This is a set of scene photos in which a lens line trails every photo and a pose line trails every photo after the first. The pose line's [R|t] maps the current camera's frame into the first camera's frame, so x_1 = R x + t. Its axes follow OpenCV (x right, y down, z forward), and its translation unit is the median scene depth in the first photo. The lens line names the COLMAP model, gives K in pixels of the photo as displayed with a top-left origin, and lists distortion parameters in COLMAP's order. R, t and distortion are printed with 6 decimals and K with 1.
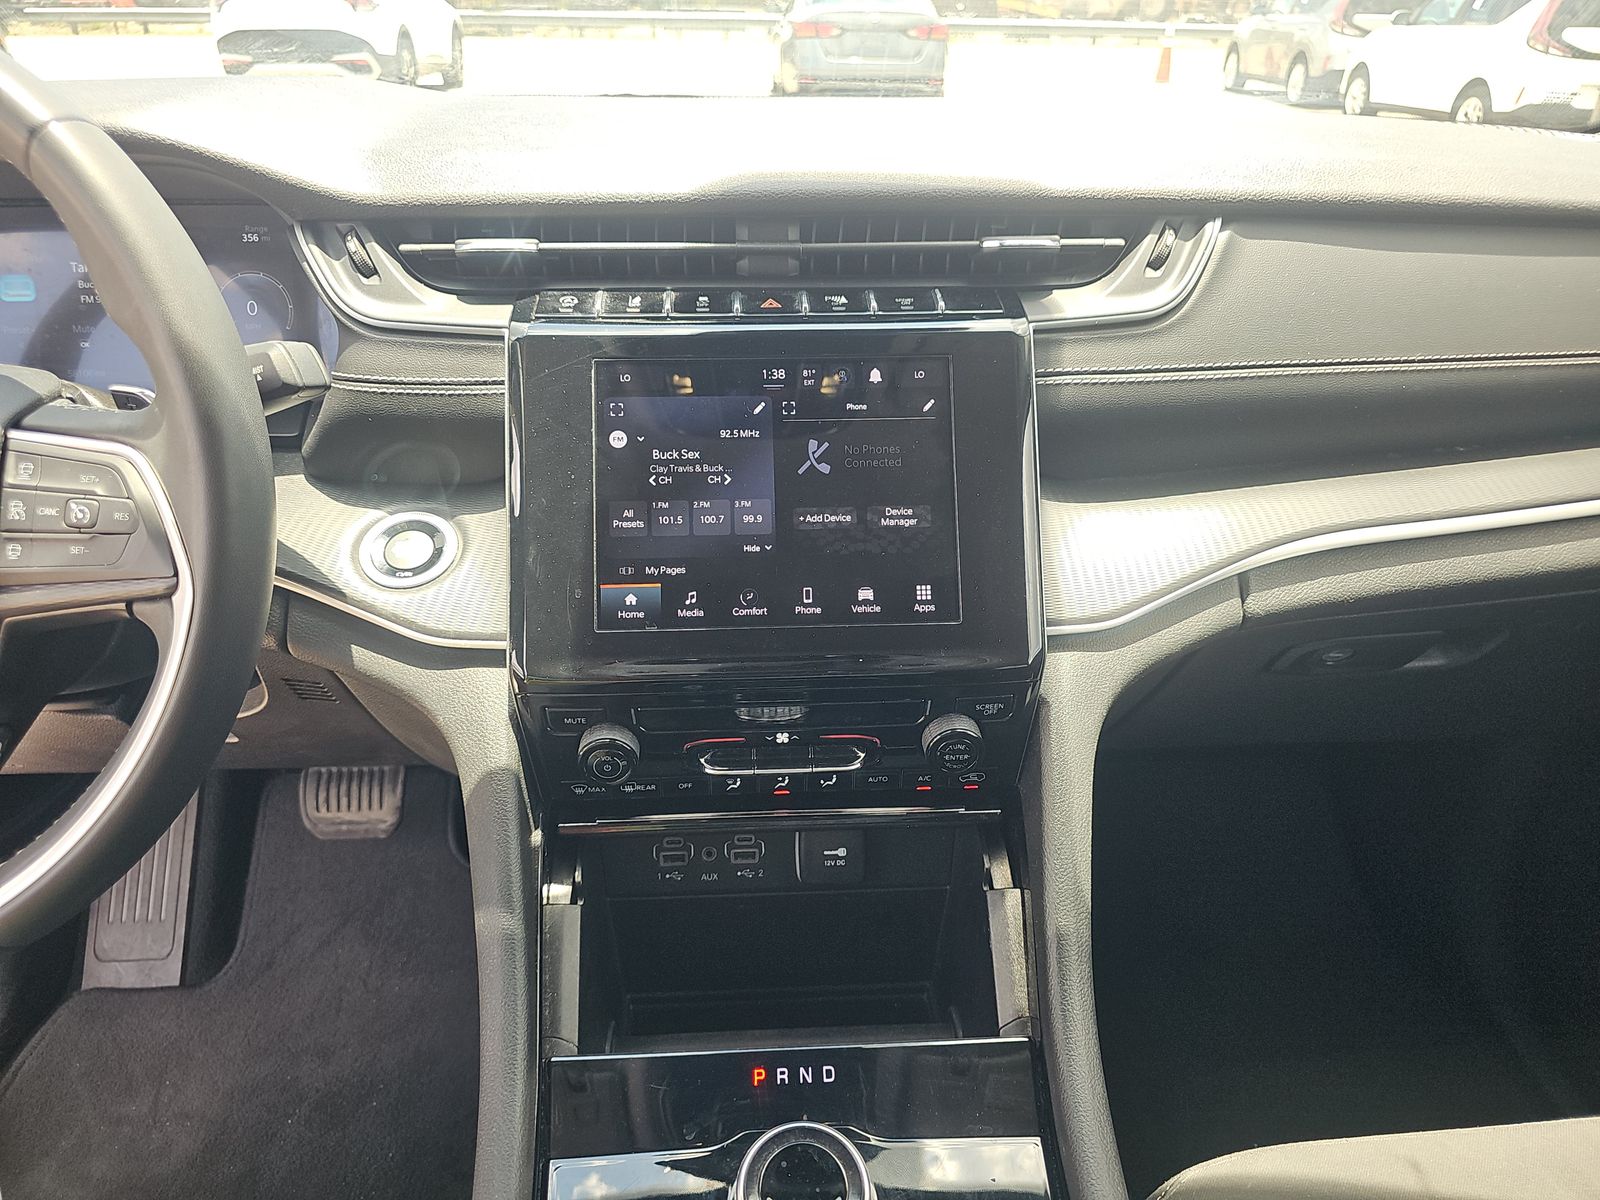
lens RADIAL K [[1066.1, 0, 787.7], [0, 1066.1, 592.6], [0, 0, 1]] dist [0.053914, -0.066891]
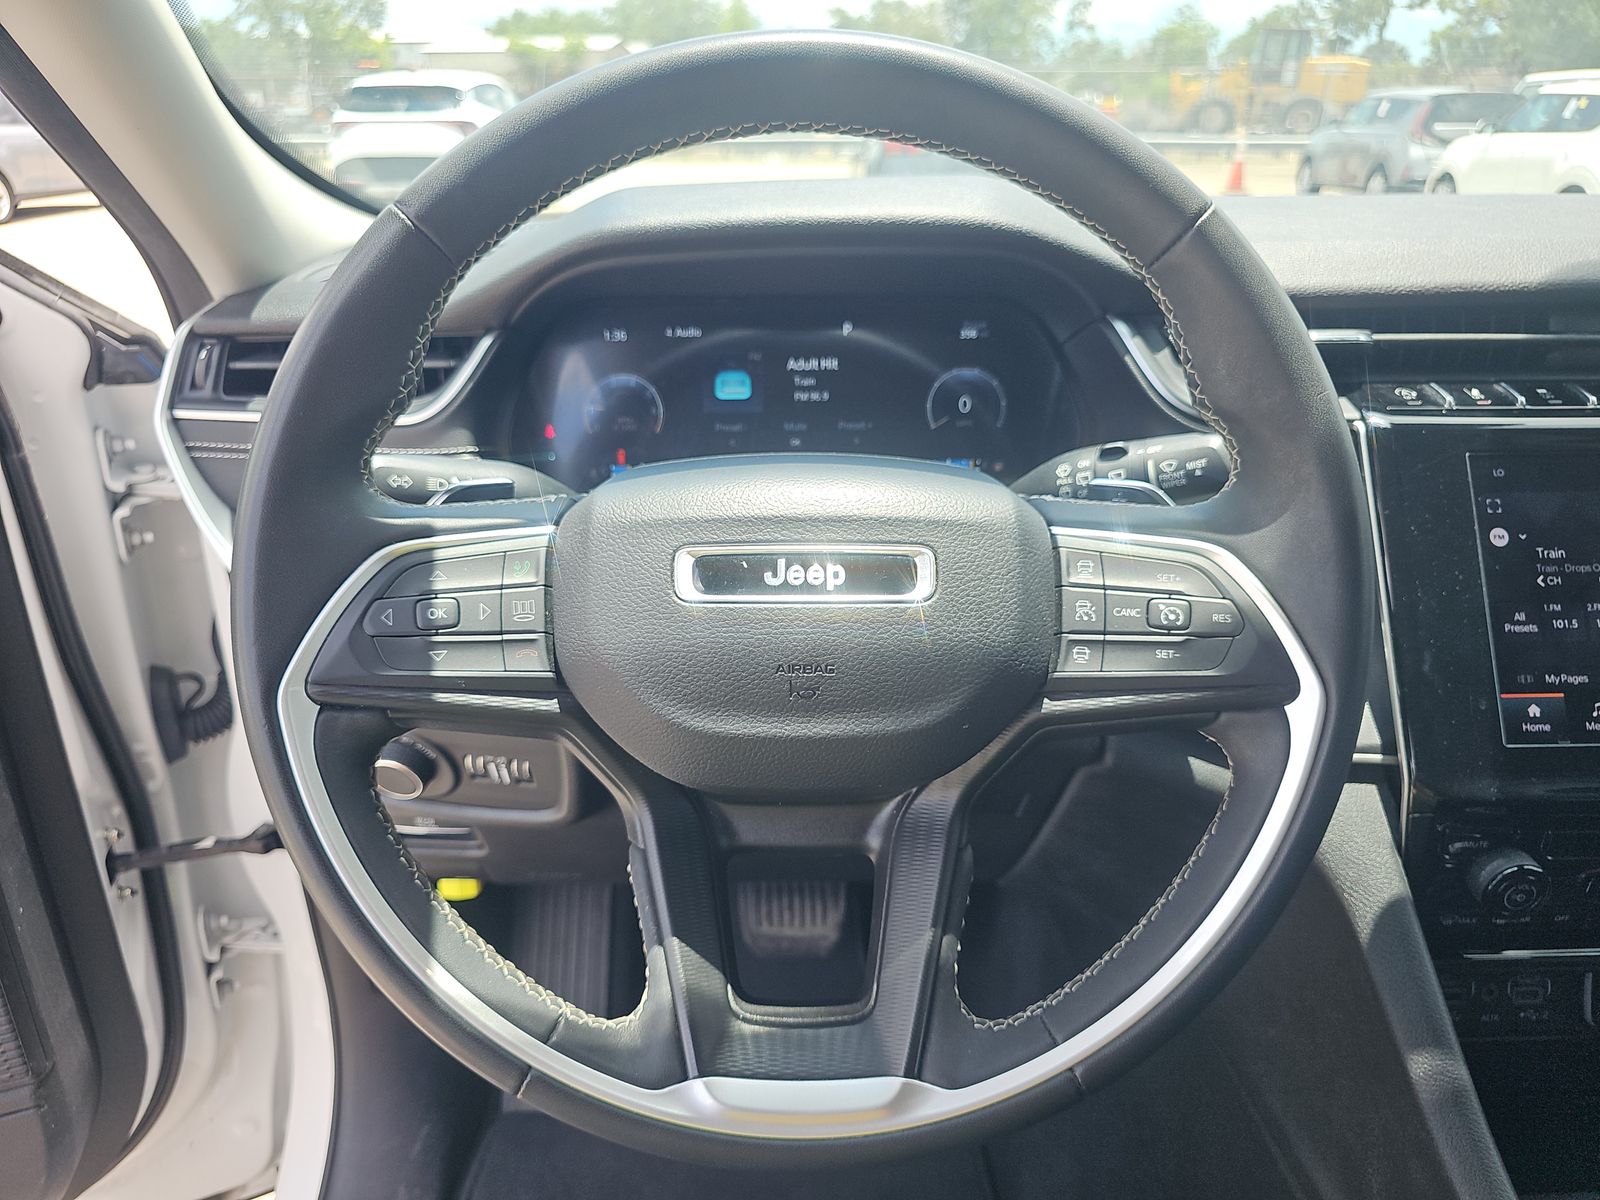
lens RADIAL K [[1088.1, 0, 800.0], [0, 1088.1, 600.0], [0, 0, 1]] dist [0.020483, -0.044733]
pose [[0.998471, 0.005648, -0.054986, -0.715583], [-0.010479, 0.996068, -0.087973, 0.000686], [0.054273, 0.088415, 0.994604, 0.029948]]
